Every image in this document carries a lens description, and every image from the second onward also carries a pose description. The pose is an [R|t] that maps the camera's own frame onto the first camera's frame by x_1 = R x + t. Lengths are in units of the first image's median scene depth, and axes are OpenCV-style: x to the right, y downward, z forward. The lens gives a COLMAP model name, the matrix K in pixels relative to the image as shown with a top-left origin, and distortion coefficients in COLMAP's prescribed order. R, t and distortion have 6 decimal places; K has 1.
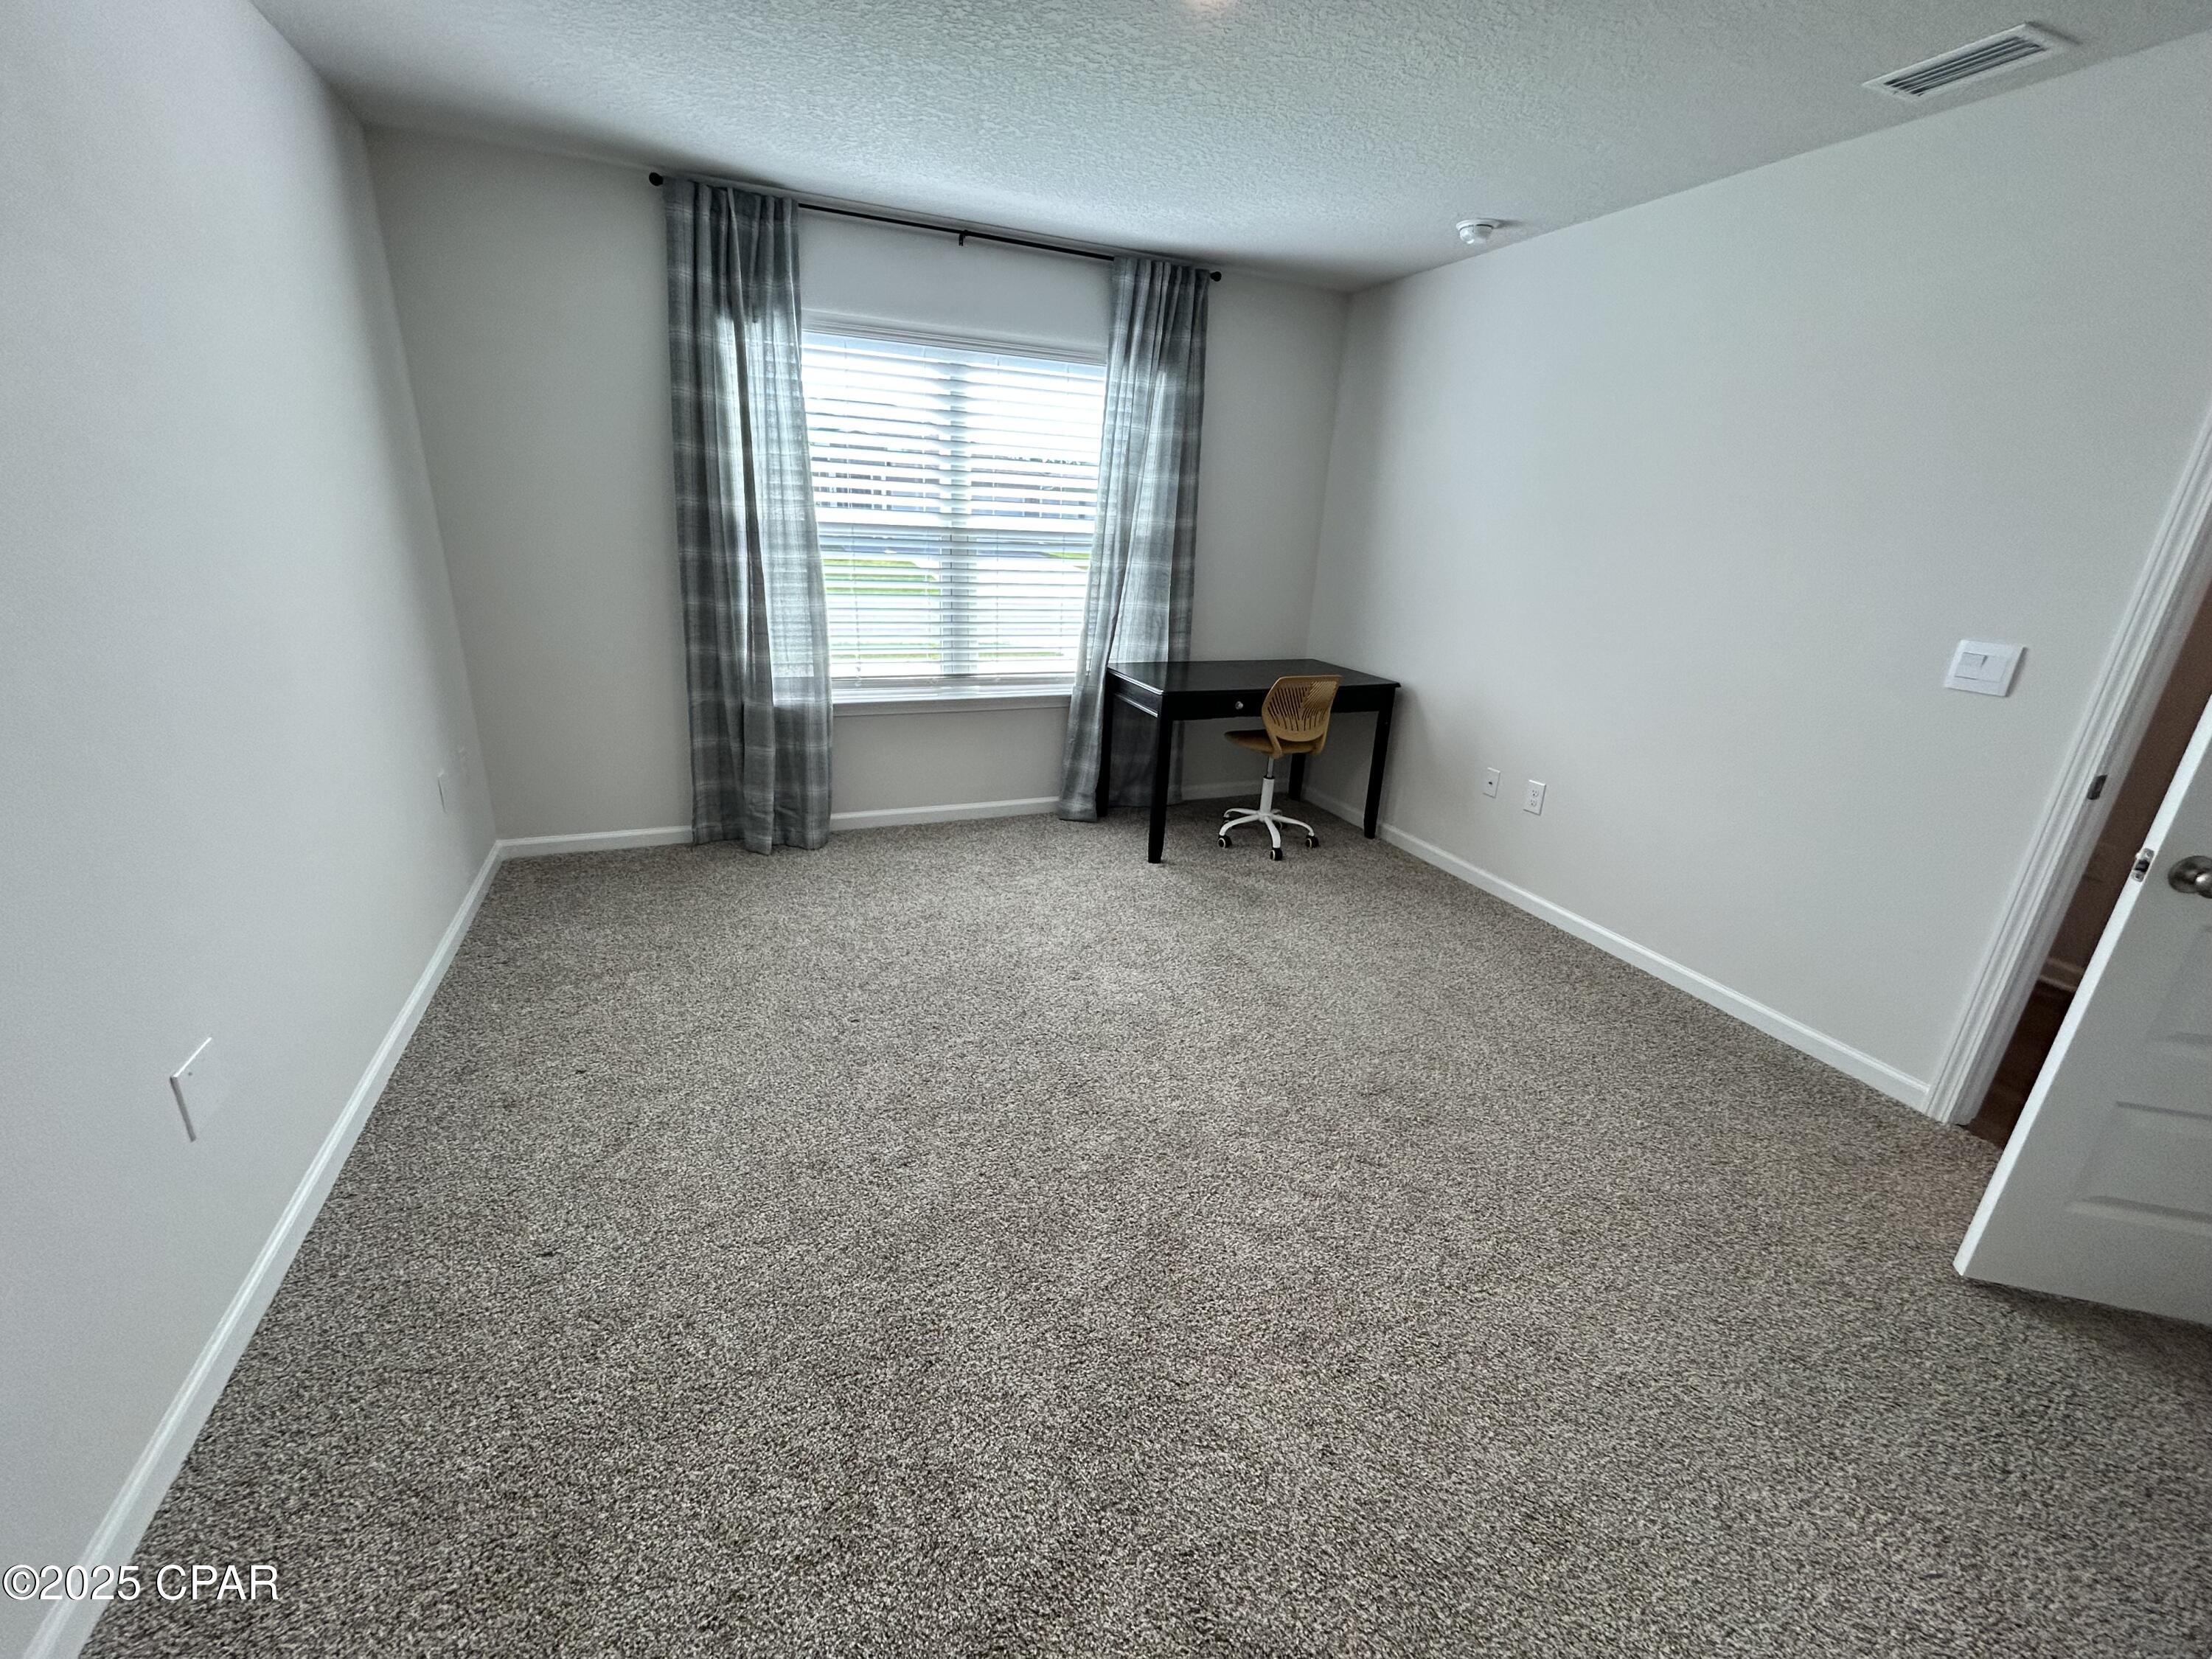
lens RADIAL K [[899.5, 0, 1103.5], [0, 899.5, 832.6], [0, 0, 1]] dist [-0.000881, 0.000375]
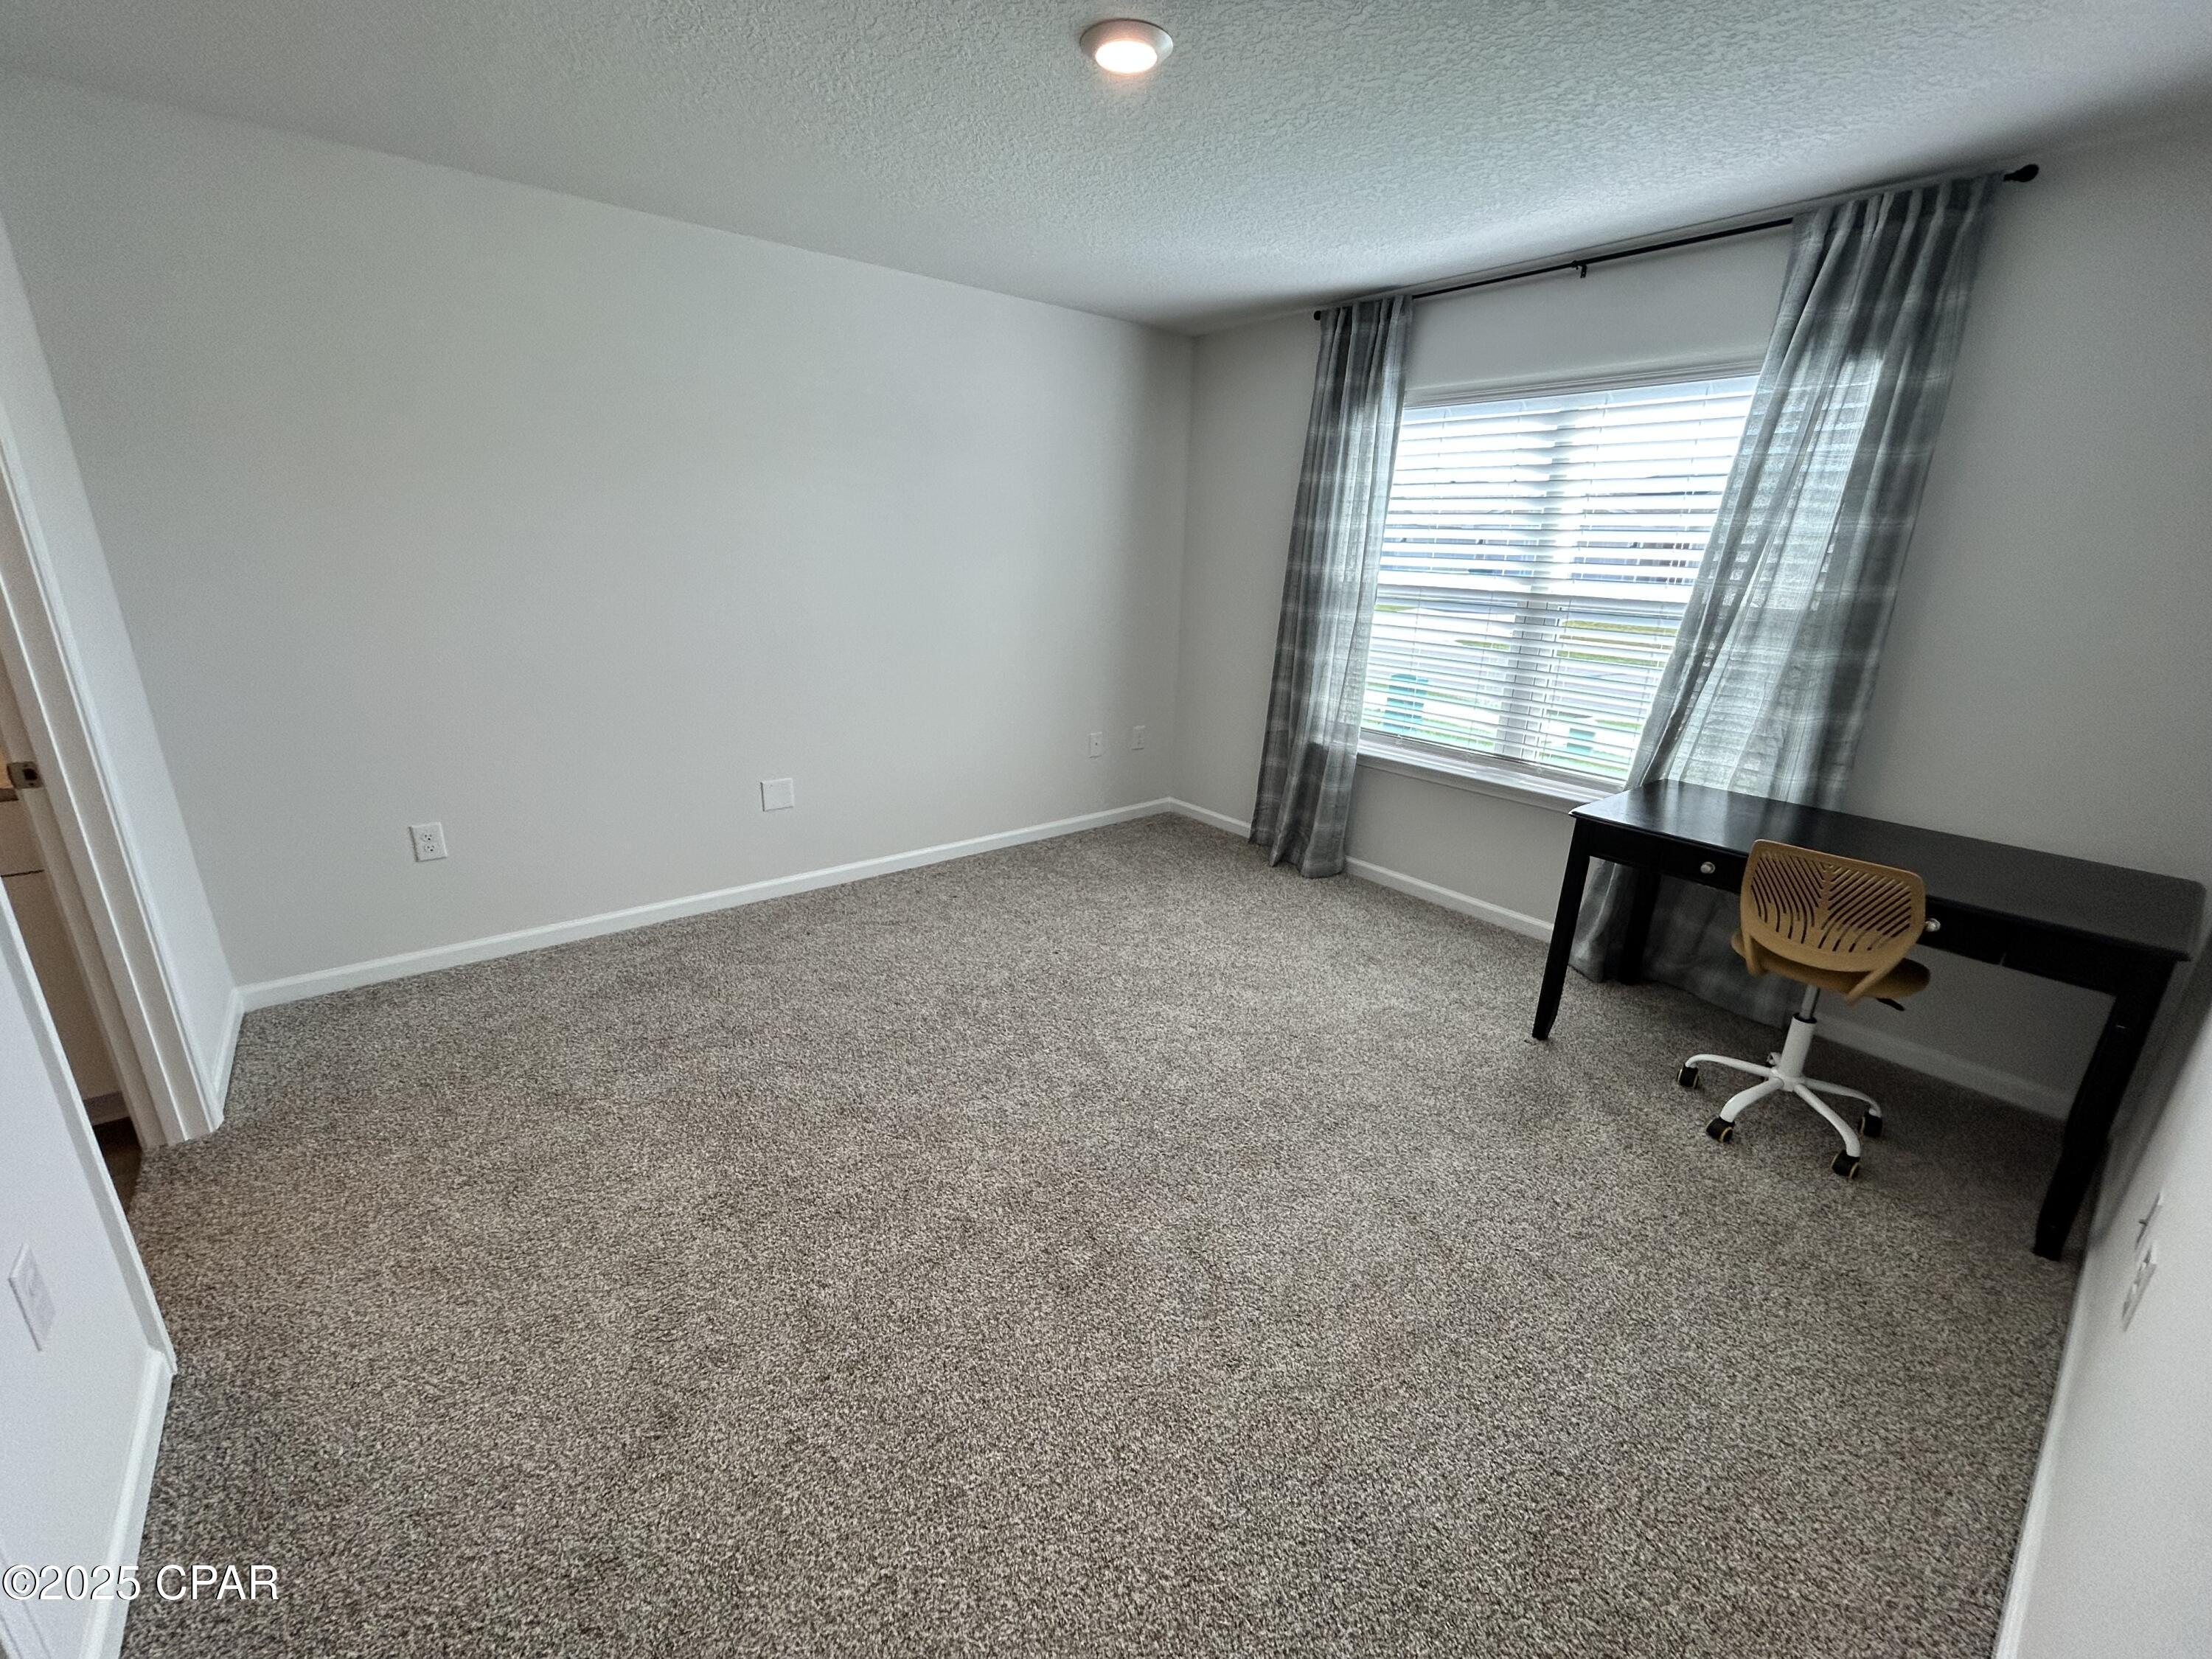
lens RADIAL K [[899.5, 0, 1098.6], [0, 899.5, 831.8], [0, 0, 1]] dist [-0.000881, 0.000375]
pose [[0.278601, 0.255262, -0.925863, 0.607678], [-0.340929, 0.927533, 0.153134, -0.114563], [0.897858, 0.272991, 0.345437, 0.387076]]
